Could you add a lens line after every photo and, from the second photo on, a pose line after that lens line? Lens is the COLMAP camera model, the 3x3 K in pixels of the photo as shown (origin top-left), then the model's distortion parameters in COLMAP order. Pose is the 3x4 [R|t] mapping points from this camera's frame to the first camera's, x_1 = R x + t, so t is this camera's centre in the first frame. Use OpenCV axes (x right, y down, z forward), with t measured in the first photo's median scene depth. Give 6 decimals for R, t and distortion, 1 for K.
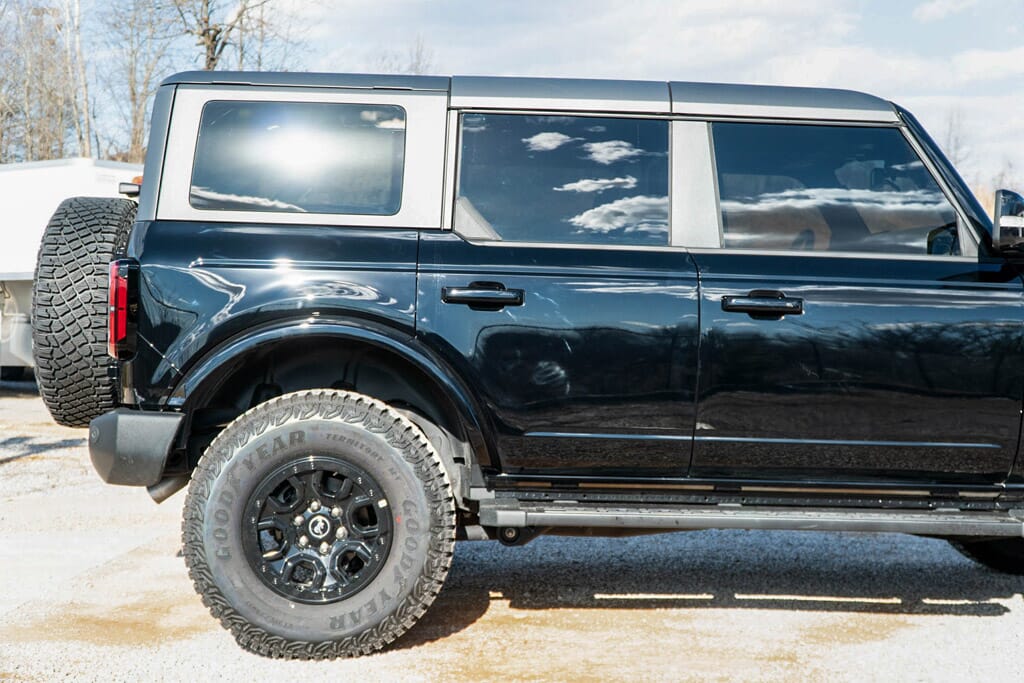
lens RADIAL K [[1419.6, 0, 526.3], [0, 1419.6, 320.5], [0, 0, 1]] dist [0.054698, 0.000000]
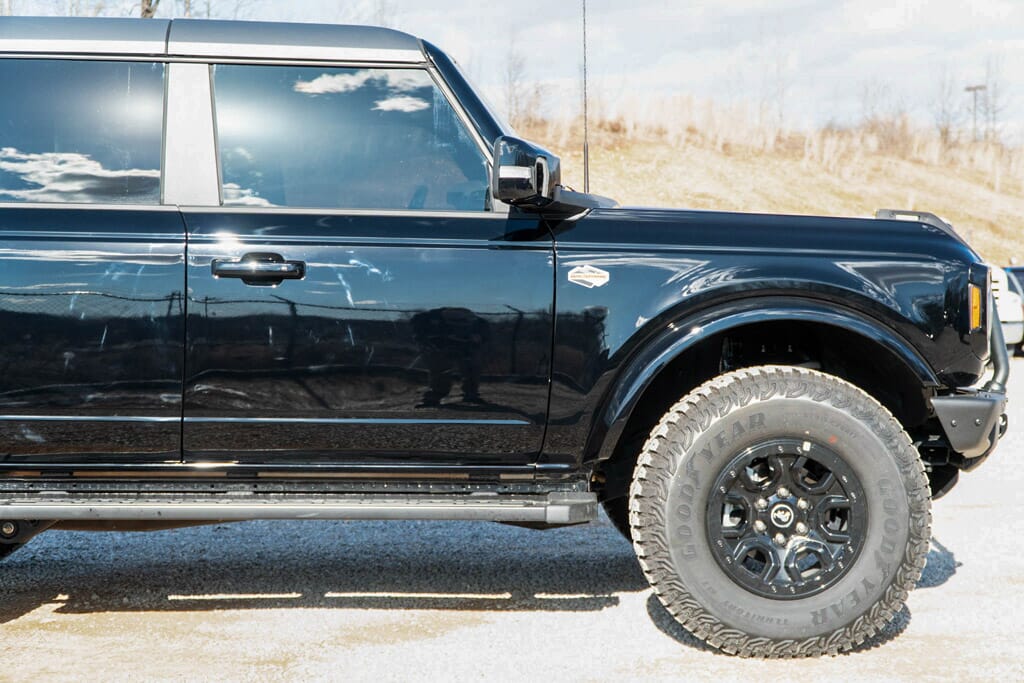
lens RADIAL K [[1572.2, 0, 493.4], [0, 1572.2, 342.2], [0, 0, 1]] dist [0.032215, 0.000000]
pose [[0.999890, -0.014181, -0.004344, 0.308487], [0.014300, 0.999483, 0.028788, 0.008328], [0.003933, -0.028847, 0.999576, 0.012374]]
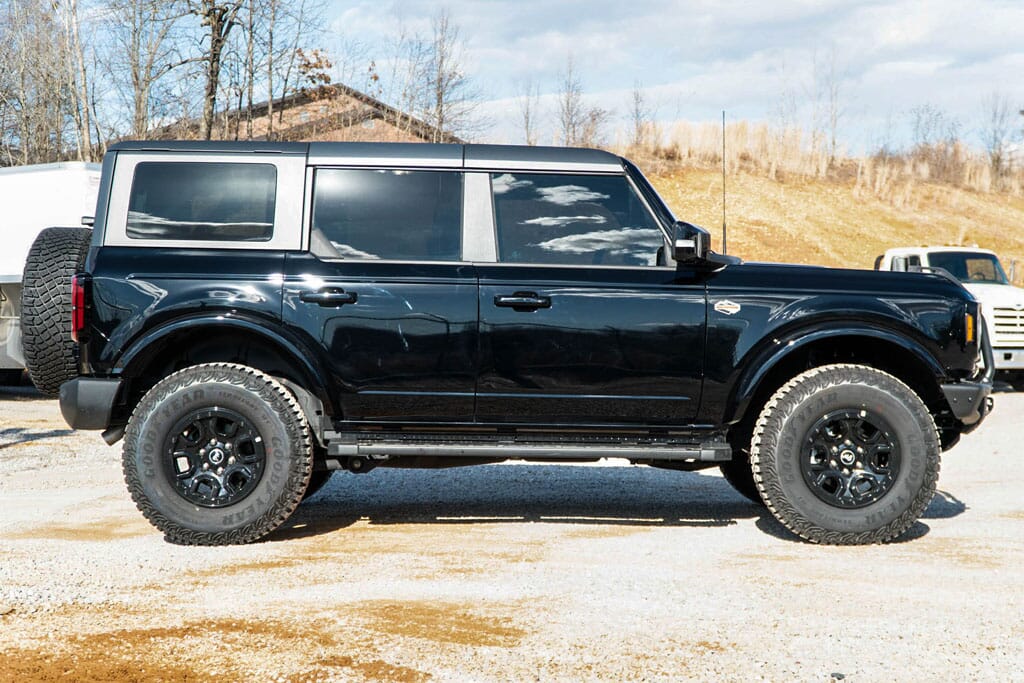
lens RADIAL K [[1532.7, 0, 526.3], [0, 1532.7, 351.5], [0, 0, 1]] dist [0.027210, 0.000000]
pose [[0.999758, -0.007206, -0.020778, 0.196176], [0.007620, 0.999772, 0.019956, 0.008250], [0.020629, -0.020110, 0.999585, -0.537464]]
